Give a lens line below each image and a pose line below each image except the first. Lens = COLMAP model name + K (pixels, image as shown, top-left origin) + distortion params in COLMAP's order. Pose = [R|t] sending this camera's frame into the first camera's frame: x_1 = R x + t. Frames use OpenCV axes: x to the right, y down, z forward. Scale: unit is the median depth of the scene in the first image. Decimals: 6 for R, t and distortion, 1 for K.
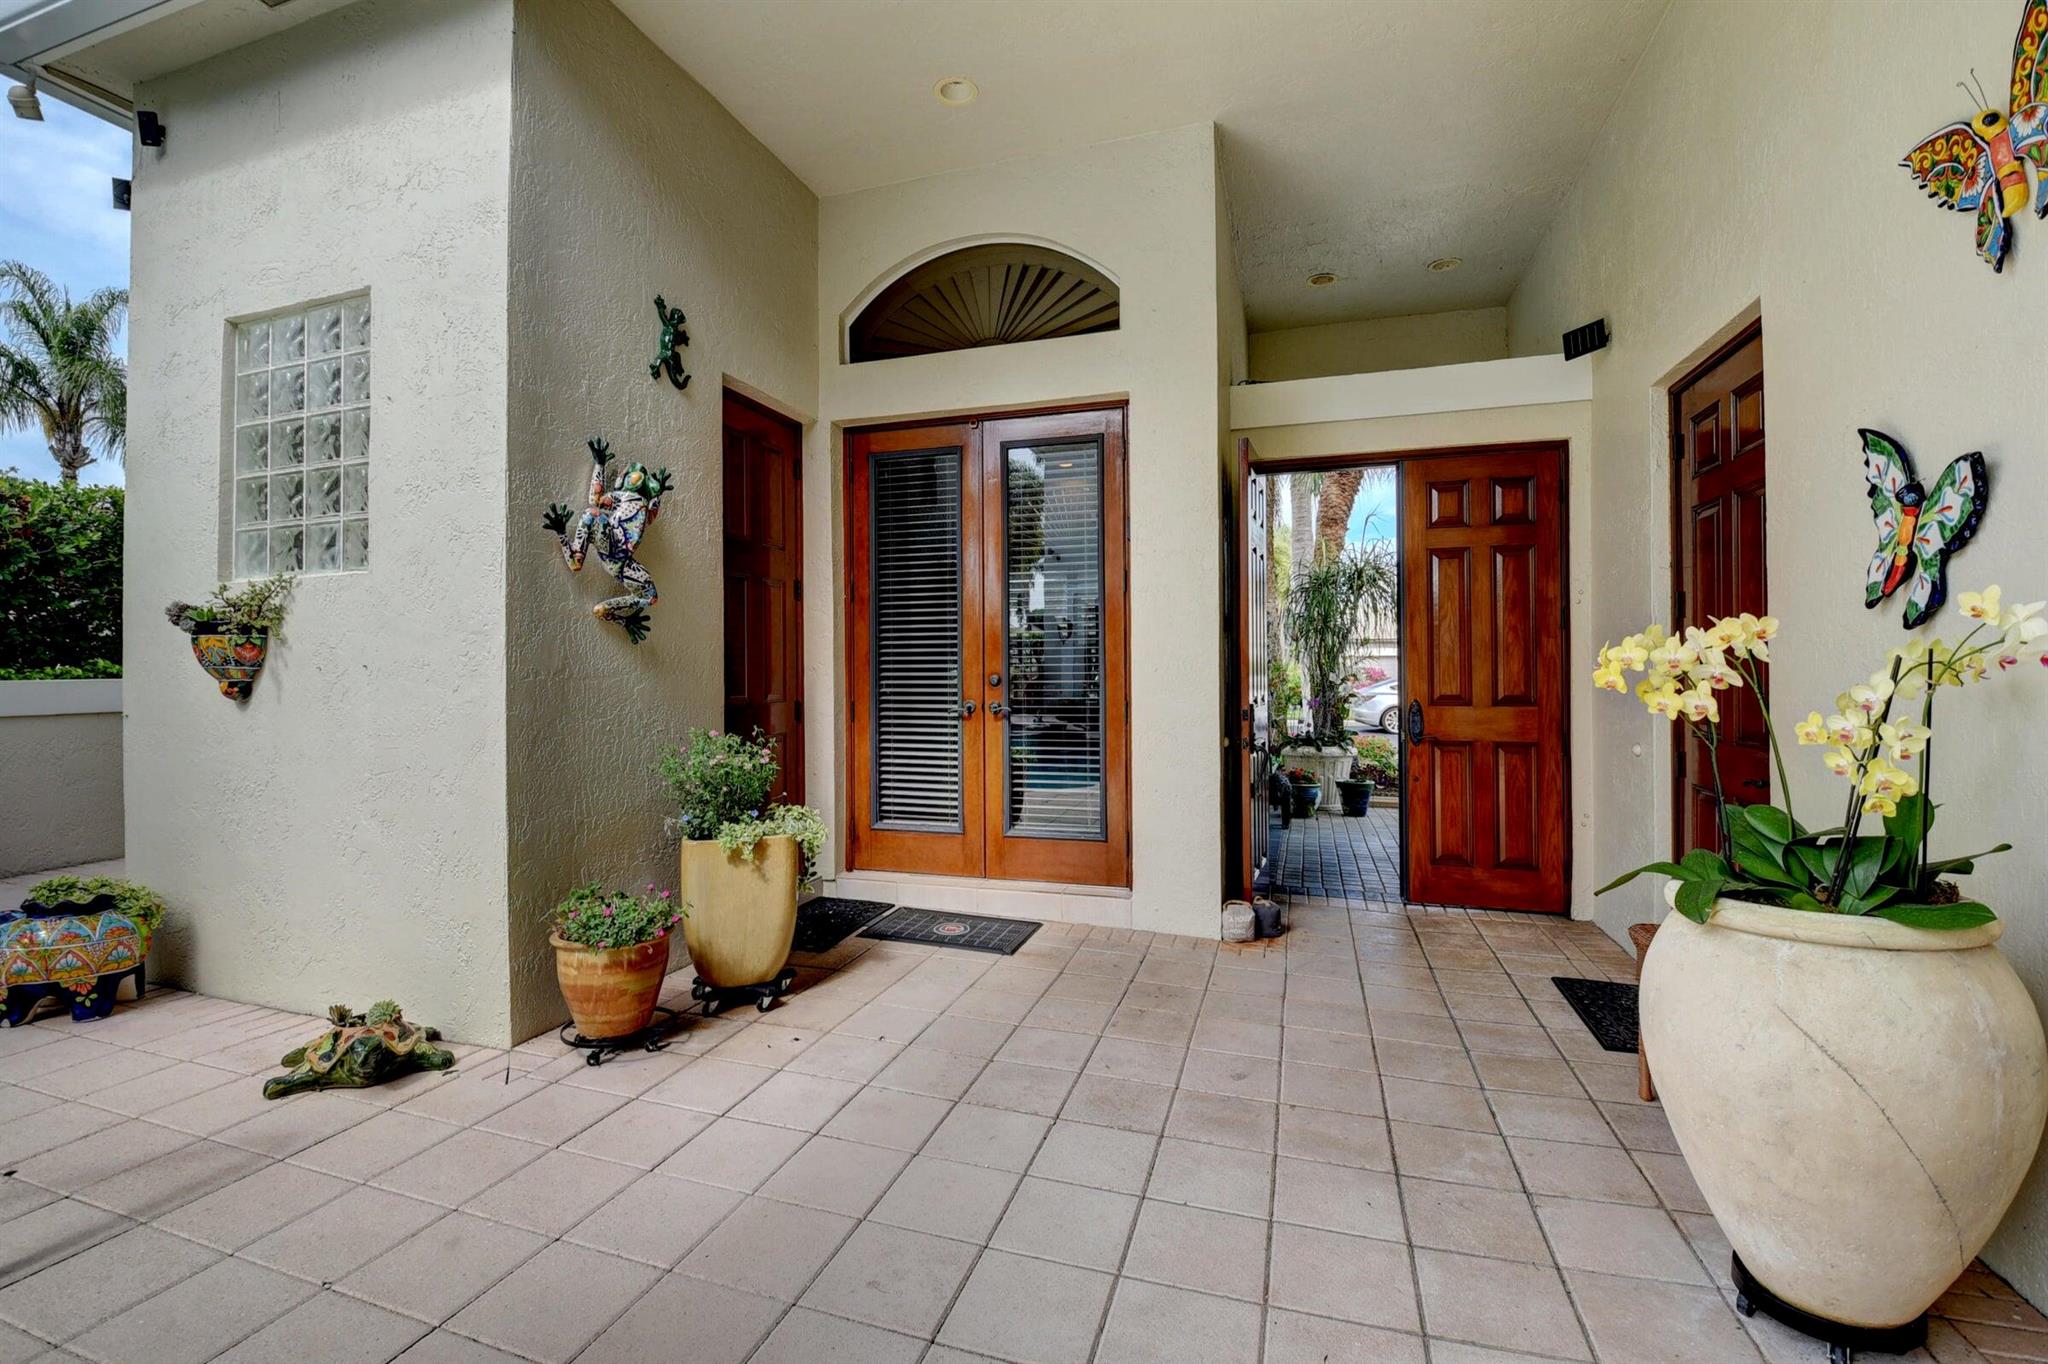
lens RADIAL K [[904.6, 0, 1015.4], [0, 904.6, 677.0], [0, 0, 1]] dist [0.001057, 0.000237]
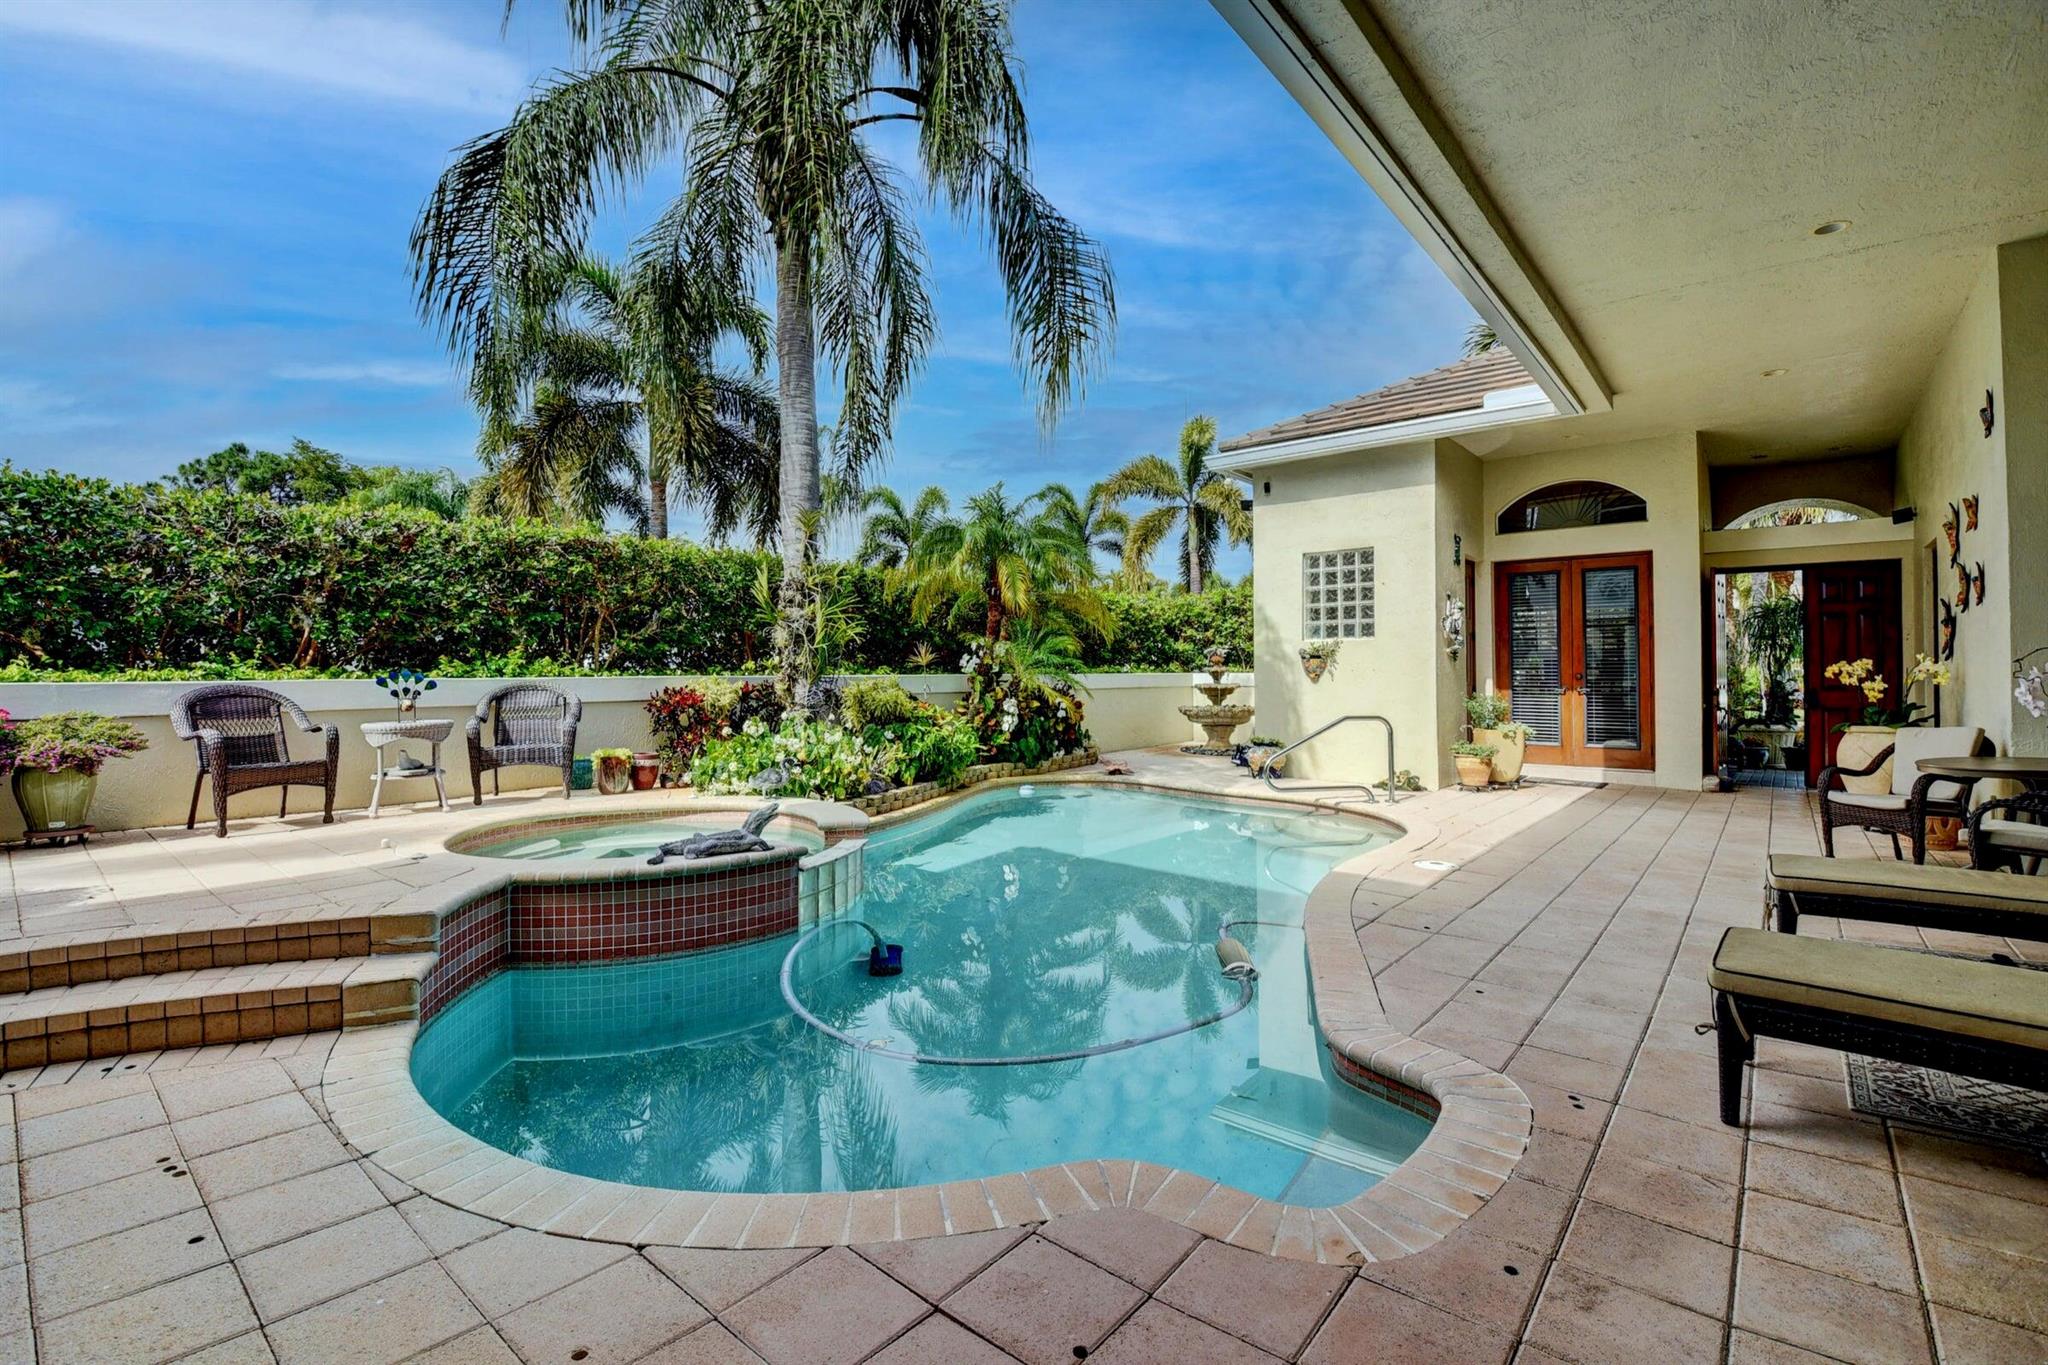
lens RADIAL K [[904.6, 0, 1026.4], [0, 904.6, 669.3], [0, 0, 1]] dist [0.001057, 0.000237]
pose [[0.926609, 0.006102, -0.375976, -0.418215], [-0.009159, 0.999938, -0.006345, 0.010462], [0.375914, 0.009323, 0.926608, -1.483638]]
